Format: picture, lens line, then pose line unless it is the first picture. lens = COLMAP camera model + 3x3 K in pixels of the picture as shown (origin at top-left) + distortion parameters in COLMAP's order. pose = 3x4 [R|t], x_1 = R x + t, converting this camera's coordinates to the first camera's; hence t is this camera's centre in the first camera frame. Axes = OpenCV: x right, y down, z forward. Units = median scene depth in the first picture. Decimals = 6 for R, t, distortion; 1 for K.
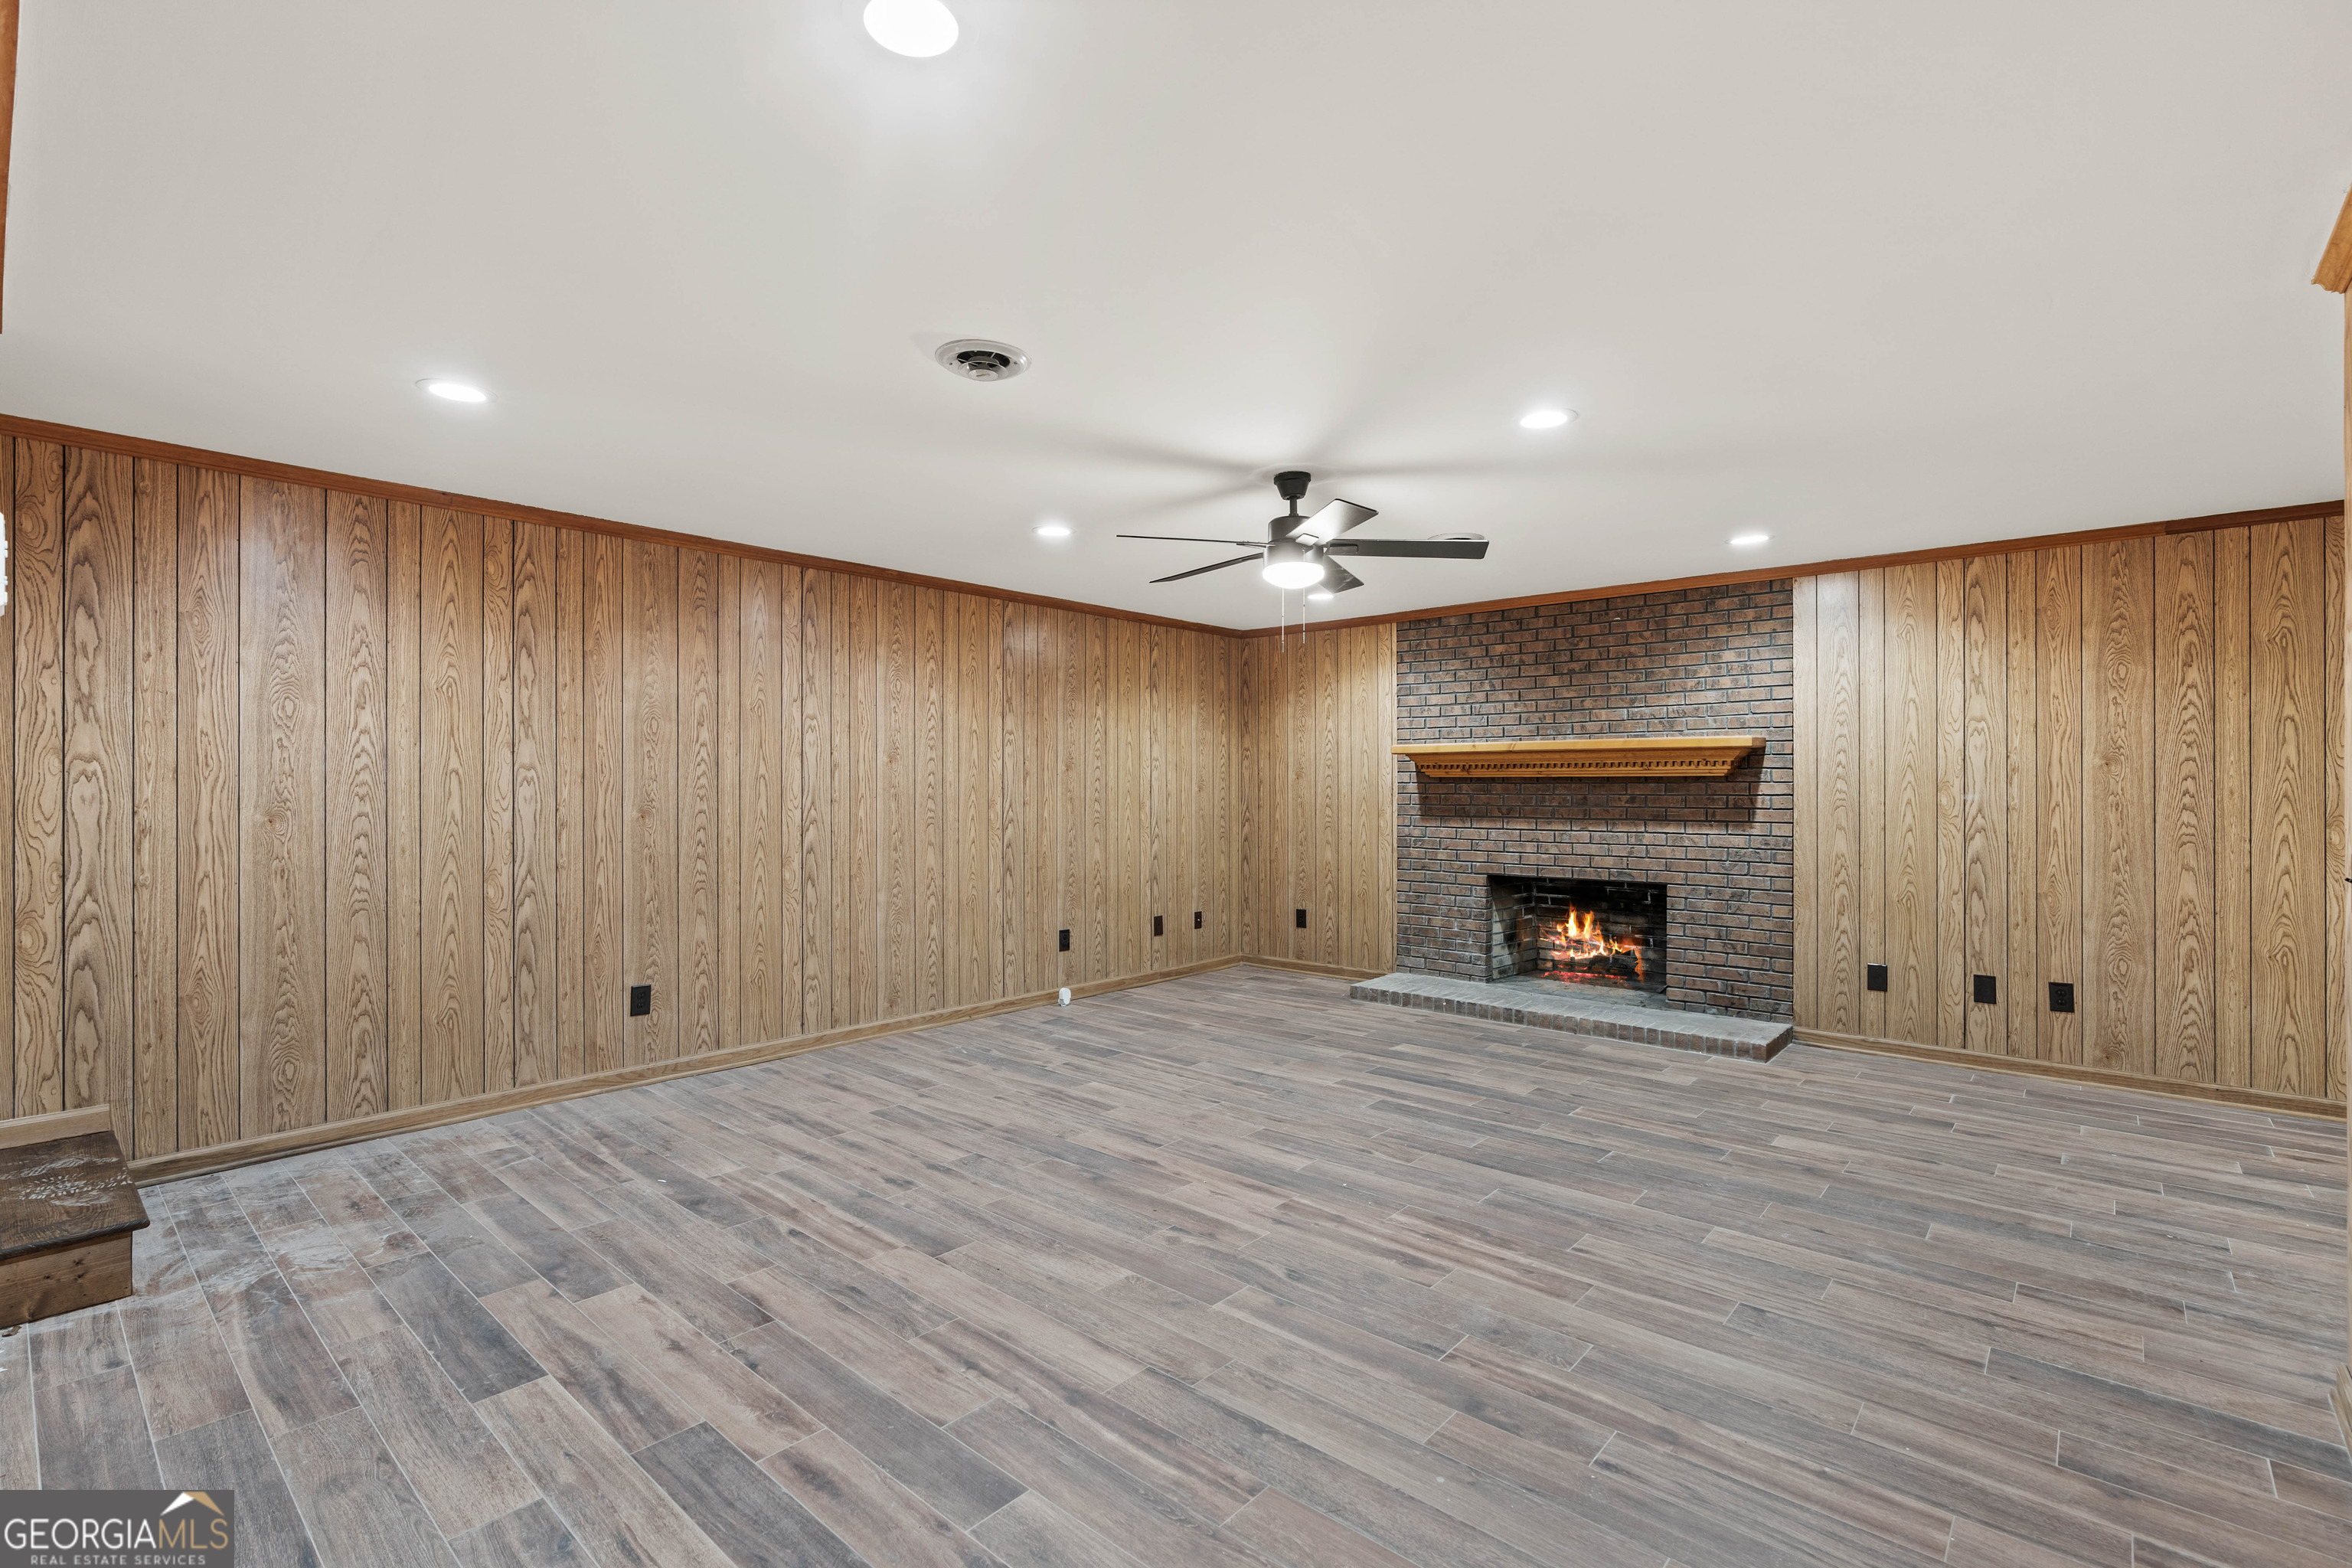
lens RADIAL K [[1062.7, 0, 1177.9], [0, 1062.7, 785.4], [0, 0, 1]] dist [-0.009926, 0.004973]
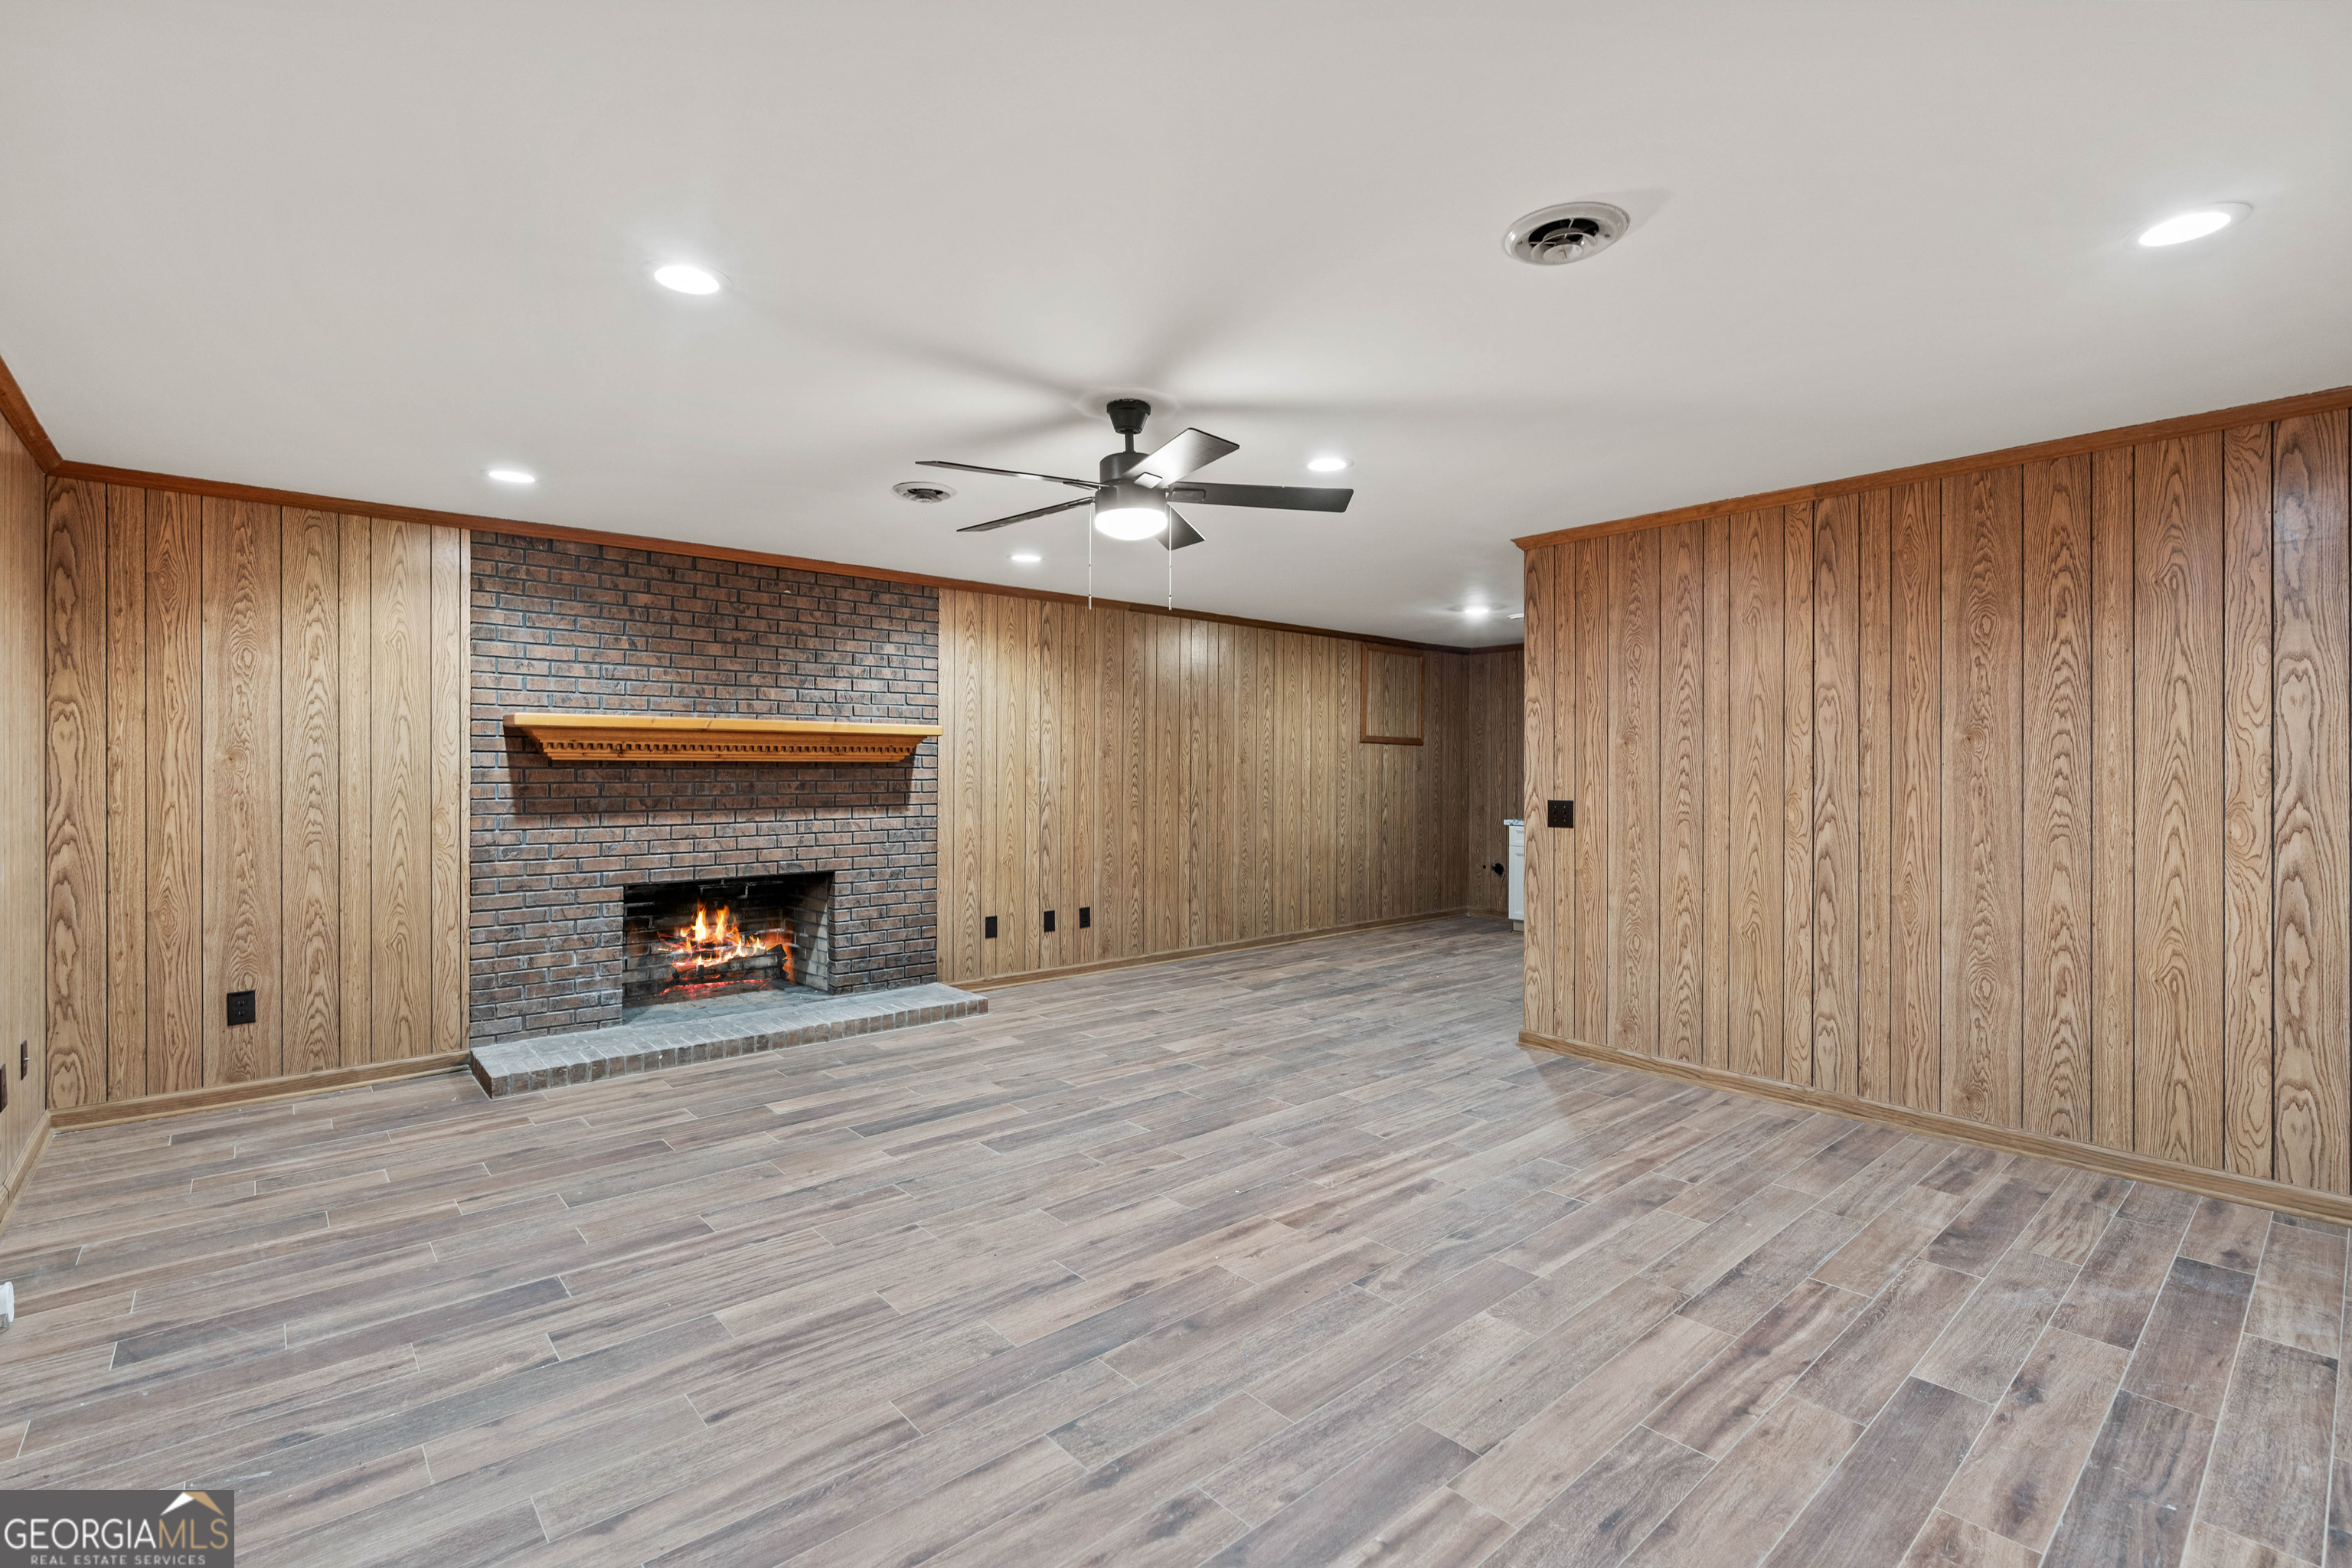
lens RADIAL K [[1062.7, 0, 1166.6], [0, 1062.7, 769.0], [0, 0, 1]] dist [-0.009926, 0.004973]
pose [[0.132576, 0.001256, 0.991172, -0.591276], [0.000247, 0.999999, -0.001300, -0.000678], [-0.991173, 0.000418, 0.132576, 0.697873]]
